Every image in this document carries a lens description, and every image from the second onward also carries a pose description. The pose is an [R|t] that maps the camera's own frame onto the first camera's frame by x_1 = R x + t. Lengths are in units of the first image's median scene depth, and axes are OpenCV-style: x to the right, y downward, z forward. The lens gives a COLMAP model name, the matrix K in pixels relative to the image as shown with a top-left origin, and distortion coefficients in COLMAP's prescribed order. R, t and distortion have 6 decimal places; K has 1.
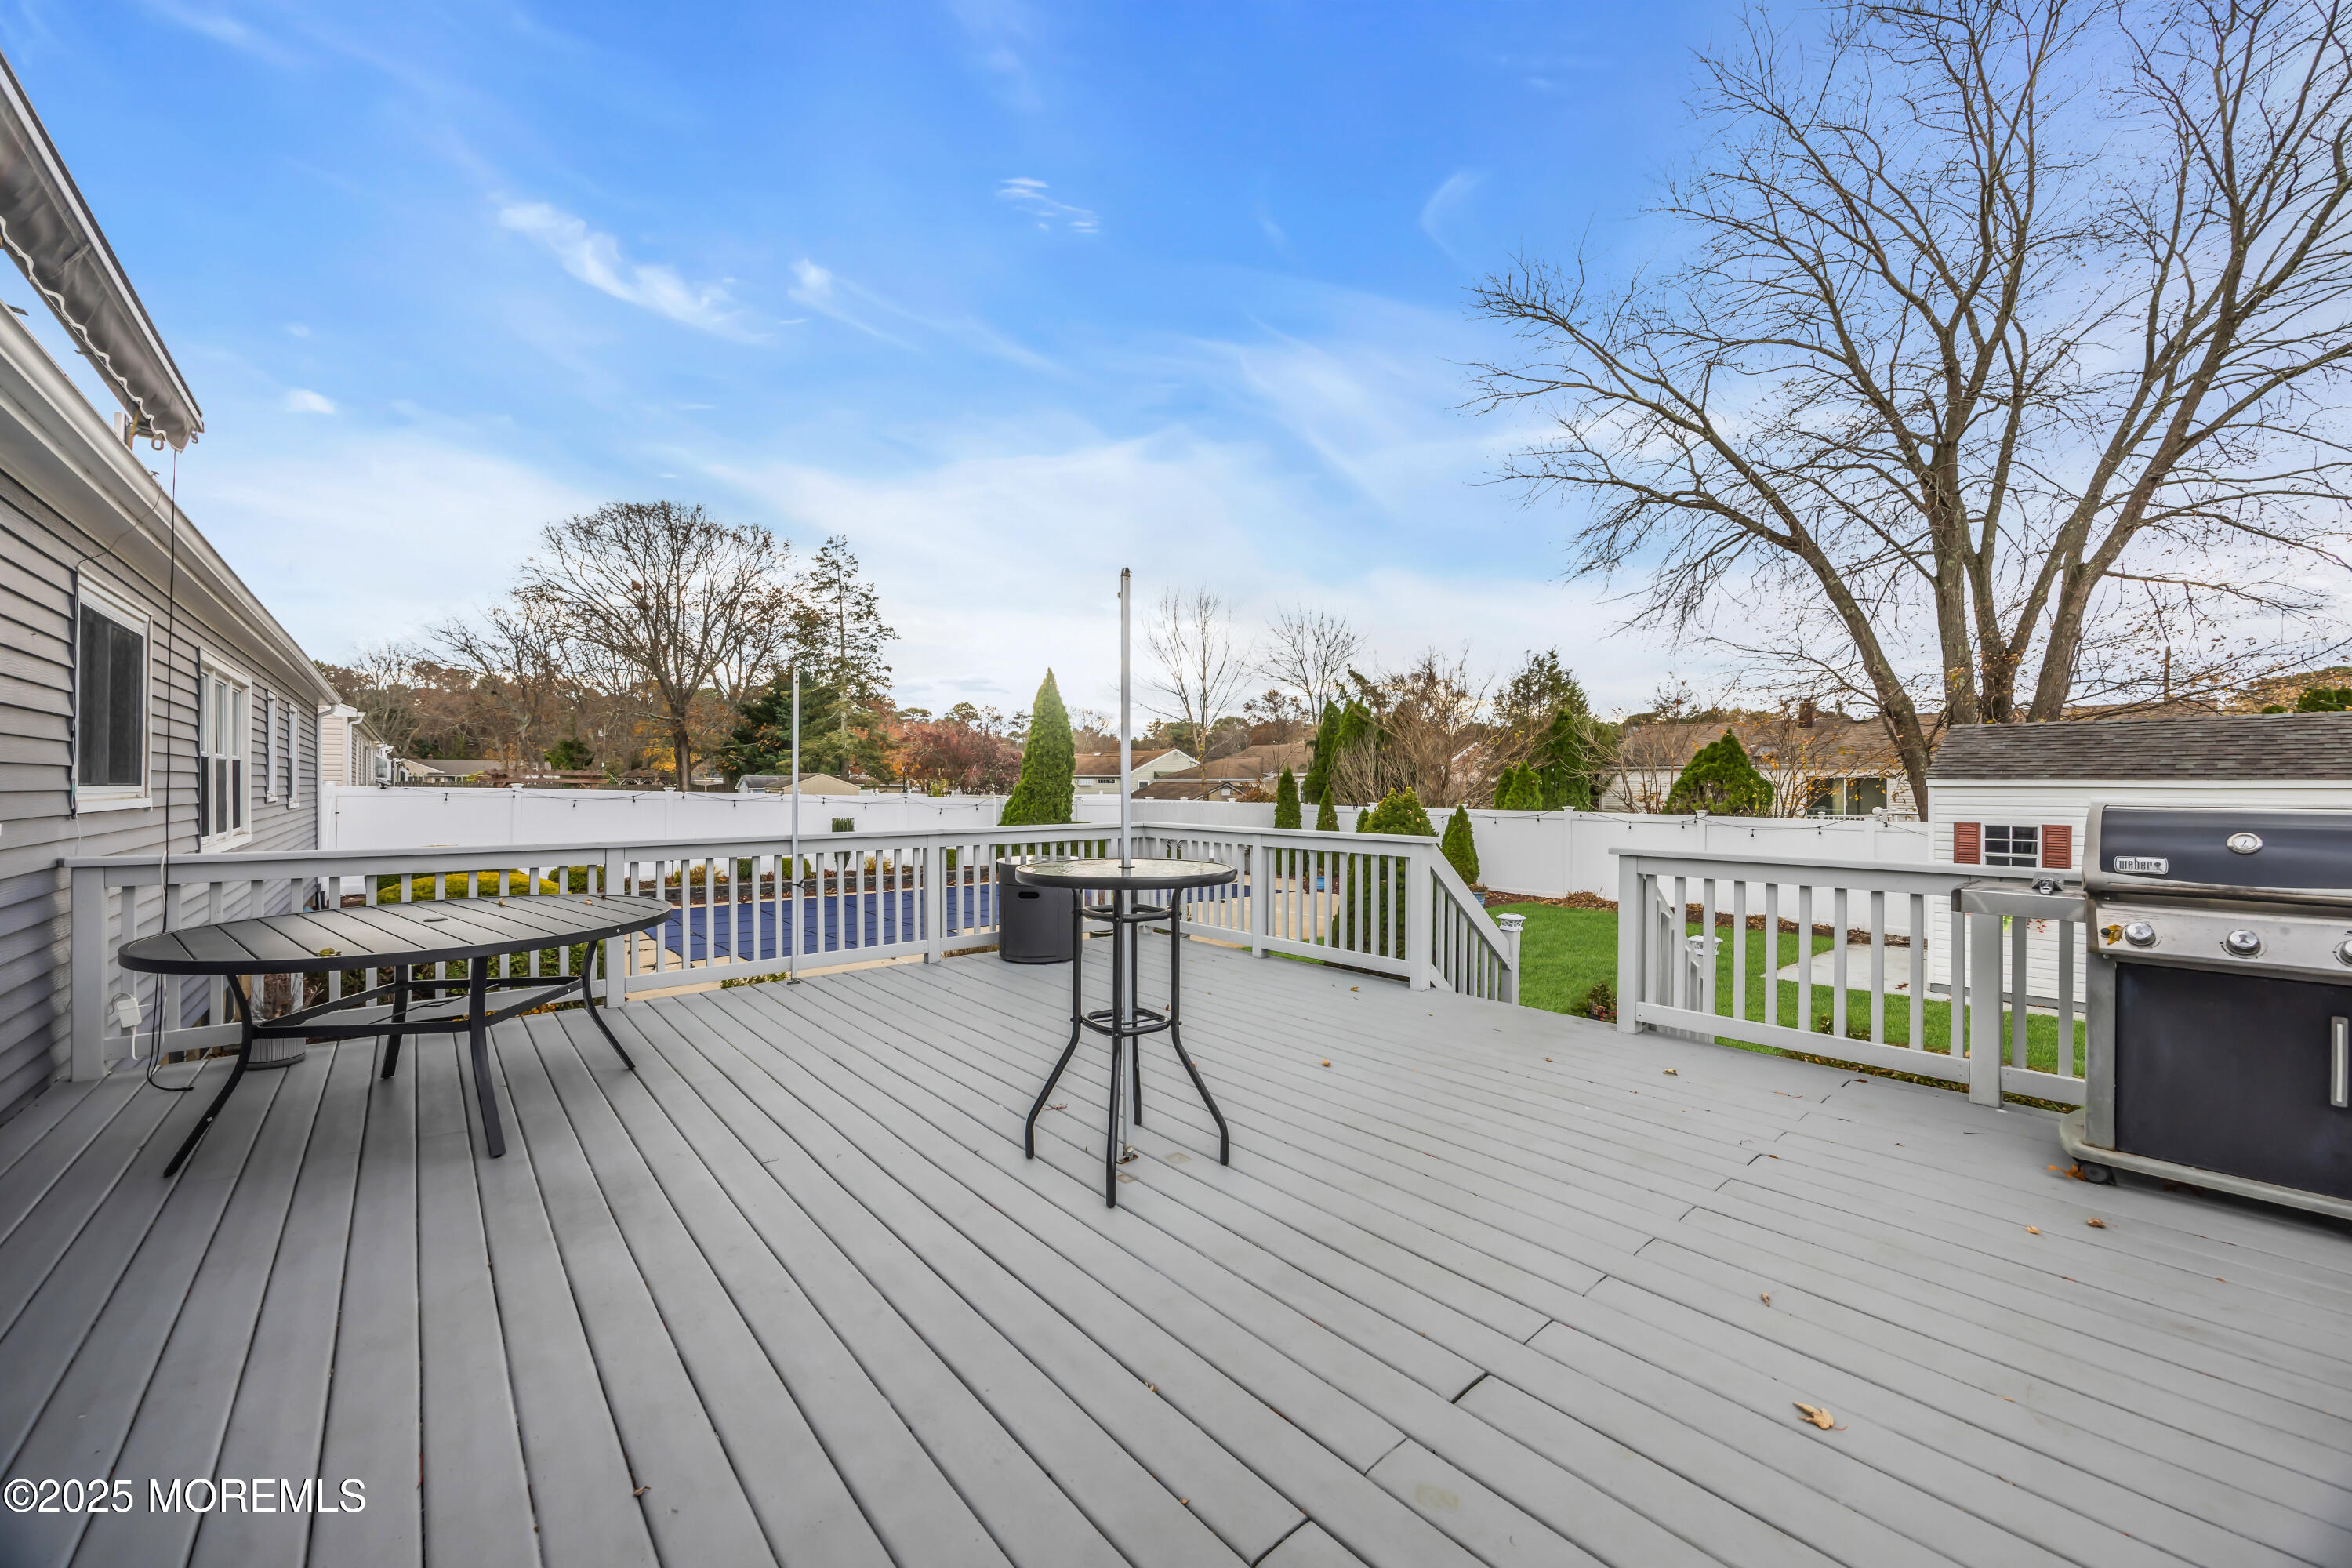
lens RADIAL K [[926.7, 0, 1176.0], [0, 926.7, 784.0], [0, 0, 1]] dist [0.000074, -0.000019]
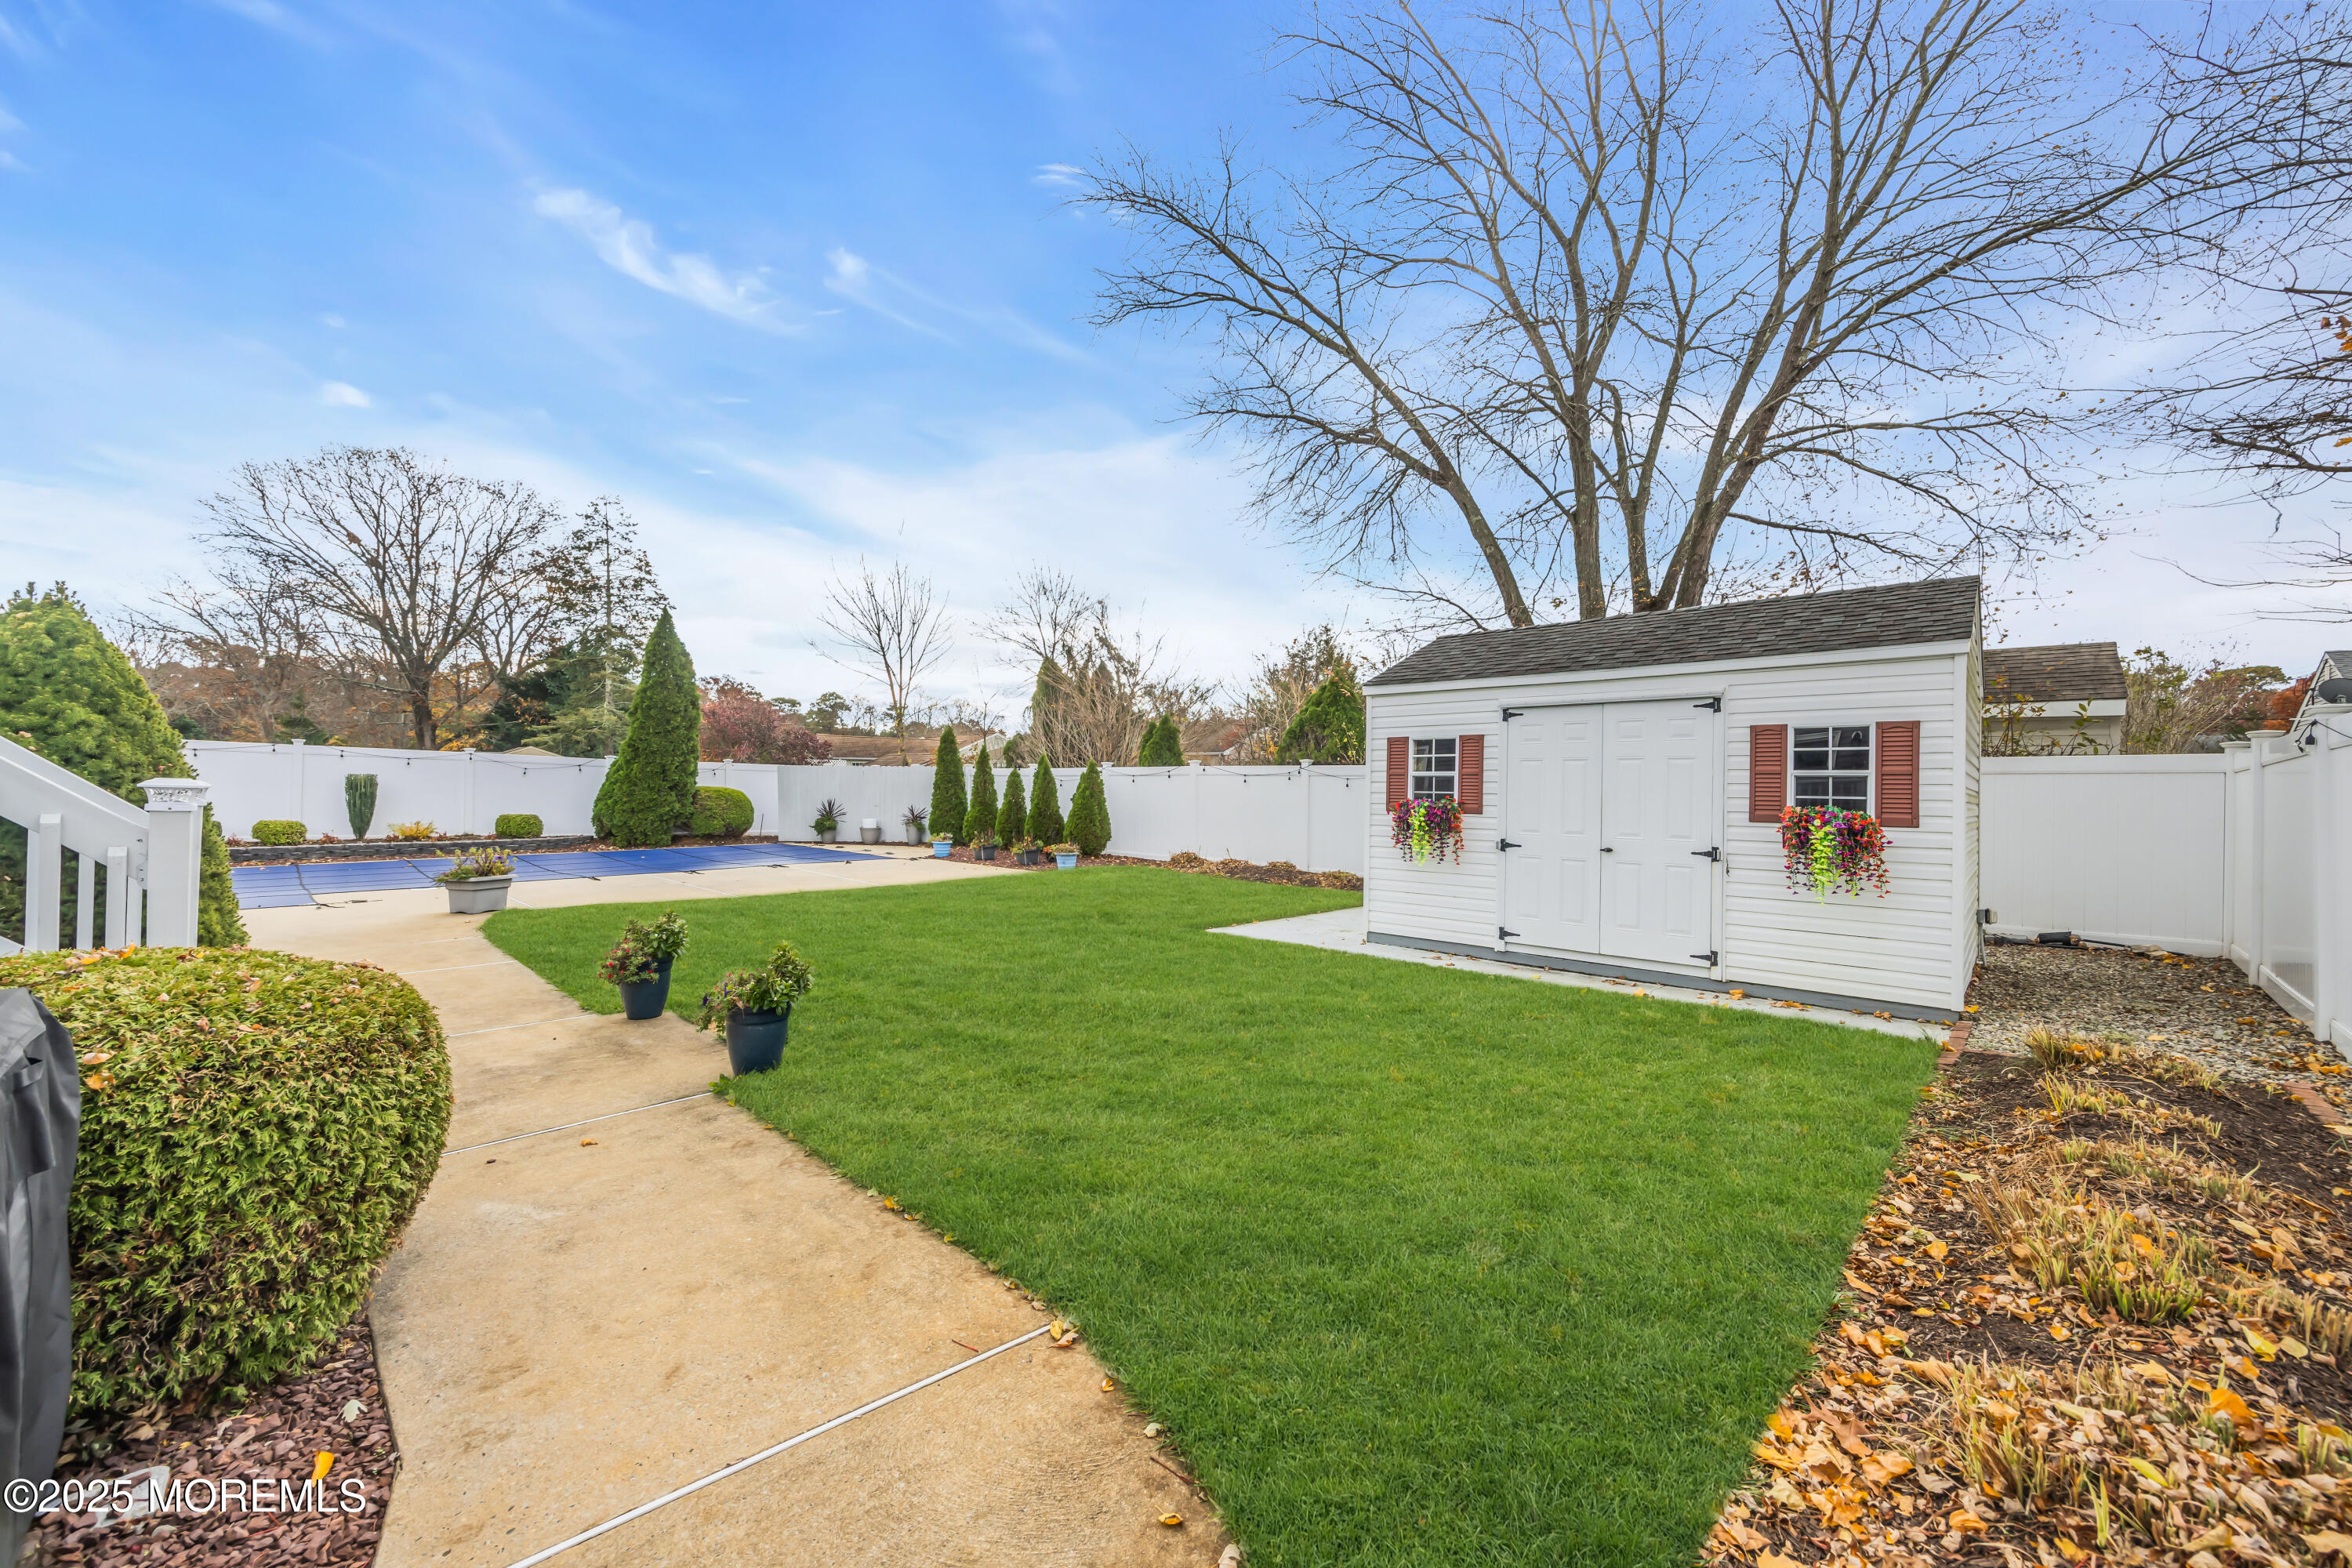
lens RADIAL K [[926.7, 0, 1176.0], [0, 926.7, 784.0], [0, 0, 1]] dist [0.000074, -0.000019]
pose [[0.995057, 0.003257, 0.099254, 0.310924], [-0.003417, 0.999993, 0.001440, 0.044987], [-0.099249, -0.001772, 0.995061, 0.105863]]
